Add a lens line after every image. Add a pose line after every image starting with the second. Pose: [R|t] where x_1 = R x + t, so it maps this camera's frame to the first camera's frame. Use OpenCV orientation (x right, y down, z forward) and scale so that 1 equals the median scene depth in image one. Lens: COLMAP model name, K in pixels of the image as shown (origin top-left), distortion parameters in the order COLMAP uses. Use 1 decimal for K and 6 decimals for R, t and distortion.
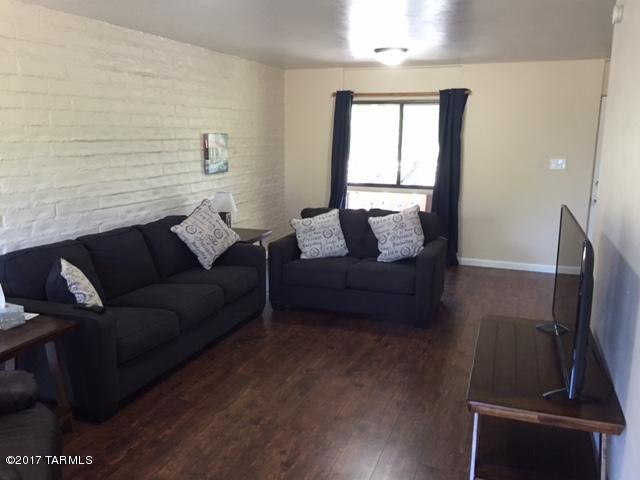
lens RADIAL K [[555.0, 0, 320.0], [0, 555.0, 240.0], [0, 0, 1]] dist [0.053273, -0.016977]
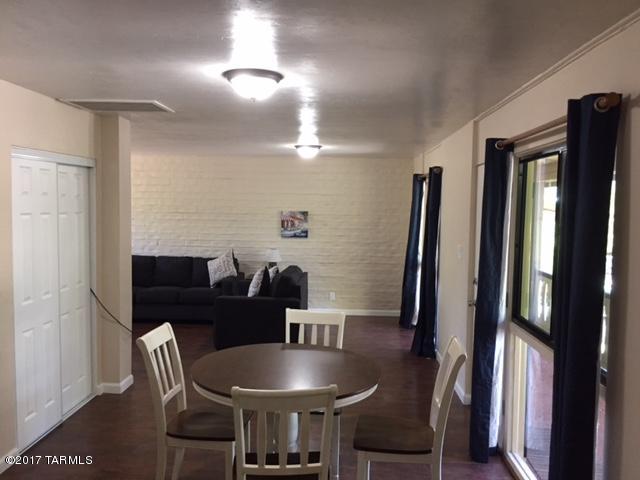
lens RADIAL K [[555.0, 0, 320.0], [0, 555.0, 240.0], [0, 0, 1]] dist [0.053273, -0.016977]
pose [[0.303839, 0.061699, -0.950723, 1.298927], [-0.196325, 0.980538, 0.000891, -0.136352], [0.932276, 0.186380, 0.310039, 0.650937]]
